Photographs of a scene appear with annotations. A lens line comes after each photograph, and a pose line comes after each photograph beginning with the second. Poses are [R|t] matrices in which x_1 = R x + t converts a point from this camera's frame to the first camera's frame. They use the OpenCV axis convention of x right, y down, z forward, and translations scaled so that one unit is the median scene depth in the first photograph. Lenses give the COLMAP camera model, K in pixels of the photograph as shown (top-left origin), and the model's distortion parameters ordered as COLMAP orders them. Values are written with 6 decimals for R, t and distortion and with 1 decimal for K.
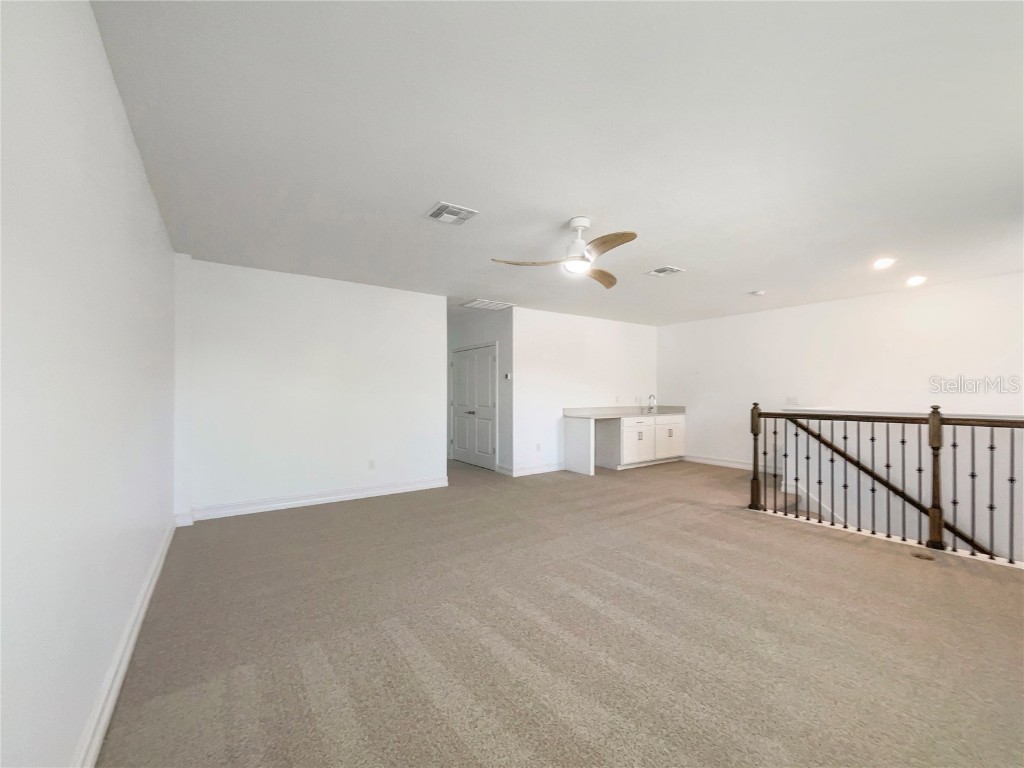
lens RADIAL K [[430.2, 0, 512.0], [0, 430.2, 384.0], [0, 0, 1]] dist [-0.010475, 0.009091]
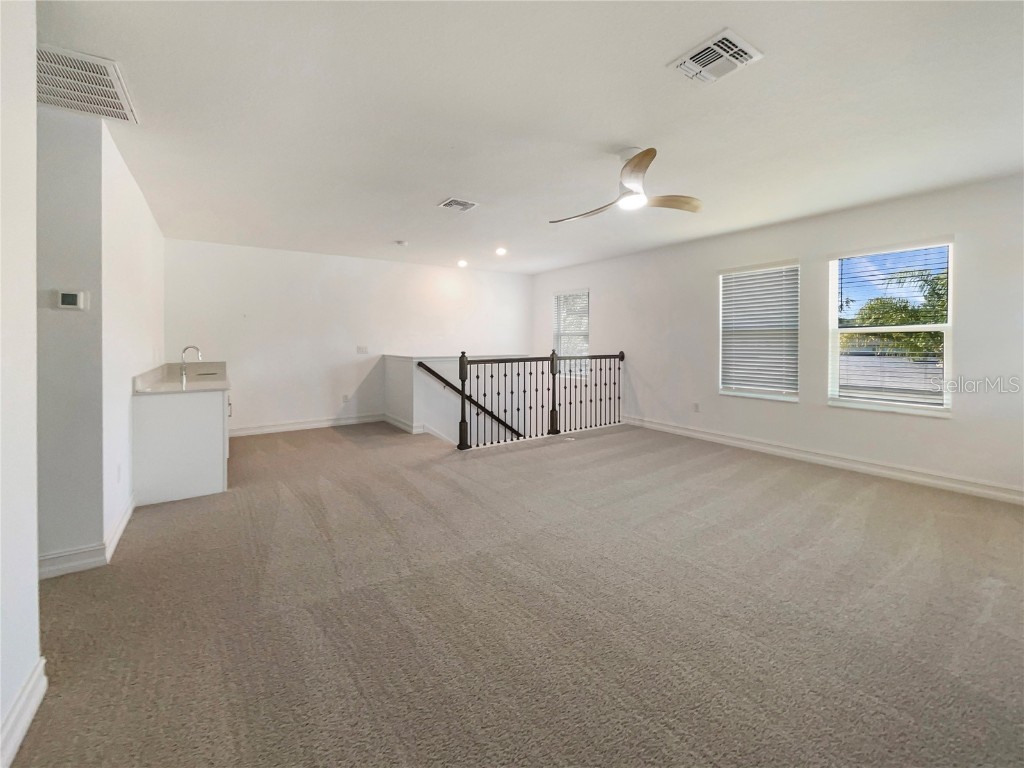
lens RADIAL K [[431.5, 0, 514.4], [0, 431.5, 348.5], [0, 0, 1]] dist [-0.043891, -0.000125]
pose [[-0.019395, -0.007559, 0.999783, -0.559280], [-0.010201, 0.999921, 0.007363, 0.029970], [-0.999760, -0.010056, -0.019471, 0.970339]]
